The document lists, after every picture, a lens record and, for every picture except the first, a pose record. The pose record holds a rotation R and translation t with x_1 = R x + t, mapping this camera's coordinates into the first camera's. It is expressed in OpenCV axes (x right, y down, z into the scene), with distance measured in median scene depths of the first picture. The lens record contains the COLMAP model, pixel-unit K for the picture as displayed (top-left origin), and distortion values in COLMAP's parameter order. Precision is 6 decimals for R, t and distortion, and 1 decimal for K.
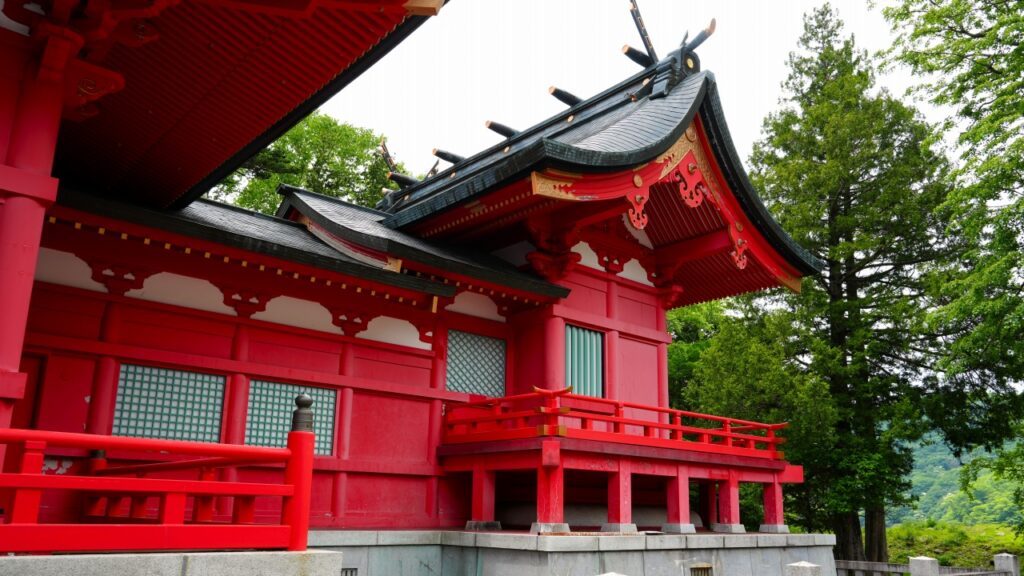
lens RADIAL K [[791.6, 0, 514.9], [0, 791.6, 322.3], [0, 0, 1]] dist [-0.000798, 0.001100]
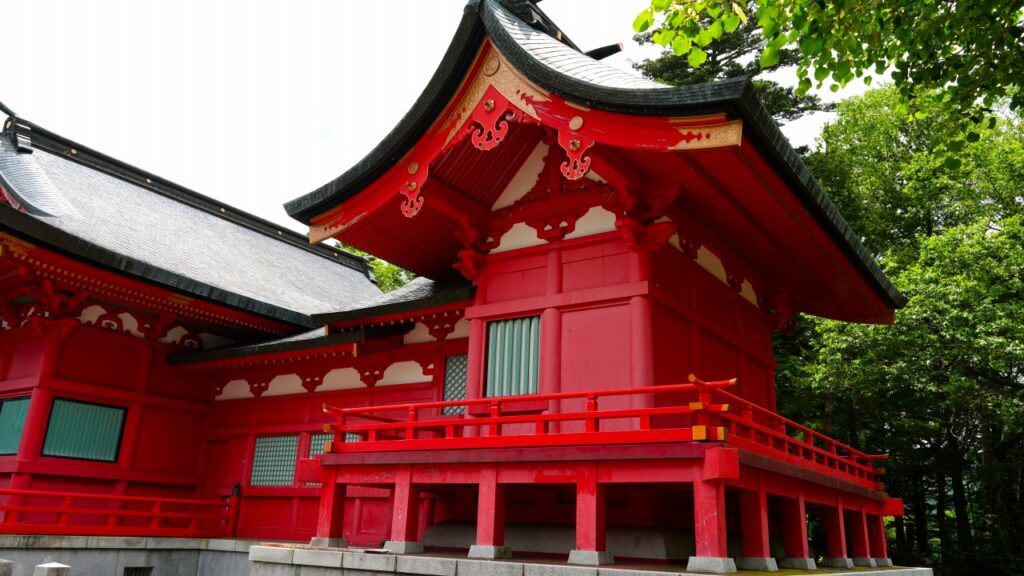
lens RADIAL K [[791.6, 0, 515.2], [0, 791.6, 238.2], [0, 0, 1]] dist [-0.000798, 0.001100]
pose [[0.245058, -0.347285, -0.905174, 1.020606], [0.192991, 0.932431, -0.305494, 0.215515], [0.950106, -0.099827, 0.295522, 0.826332]]
